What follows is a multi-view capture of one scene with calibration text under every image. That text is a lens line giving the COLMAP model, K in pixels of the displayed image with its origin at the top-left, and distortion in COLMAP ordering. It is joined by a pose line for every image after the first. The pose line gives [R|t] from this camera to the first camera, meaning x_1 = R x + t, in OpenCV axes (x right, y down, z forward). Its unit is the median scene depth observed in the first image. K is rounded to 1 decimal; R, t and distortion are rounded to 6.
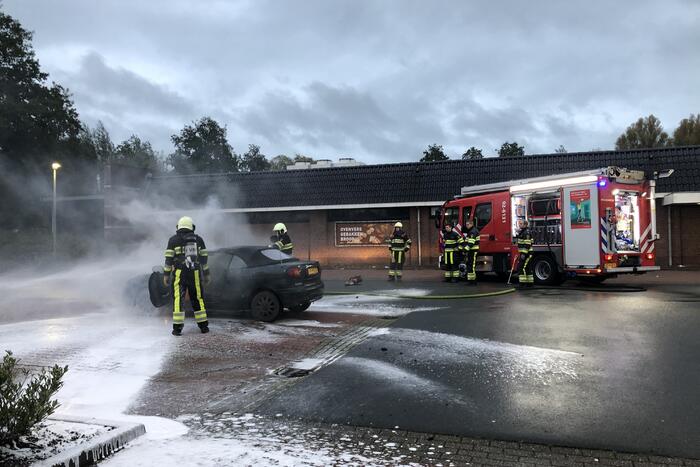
lens RADIAL K [[582.7, 0, 348.9], [0, 582.7, 213.8], [0, 0, 1]] dist [0.045914, -0.001109]
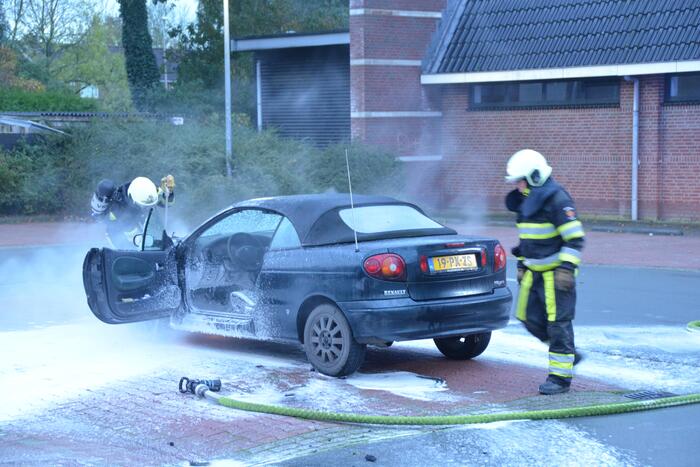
lens RADIAL K [[1714.6, 0, 350.0], [0, 1714.6, 233.5], [0, 0, 1]] dist [0.539223, 0.260617]
pose [[0.859521, 0.042646, -0.509317, 0.351696], [0.012636, 0.994435, 0.104590, -0.035649], [0.510944, -0.096333, 0.854199, -0.049541]]
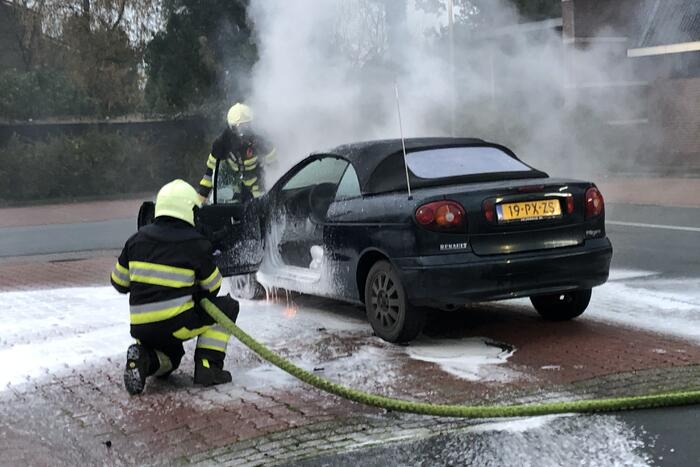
lens RADIAL K [[1221.7, 0, 342.6], [0, 1221.7, 202.9], [0, 0, 1]] dist [0.132649, -0.016958]
pose [[0.720102, 0.028847, -0.693268, 0.262069], [0.058536, 0.993048, 0.102122, 0.008899], [0.691395, -0.114120, 0.713407, 0.286310]]
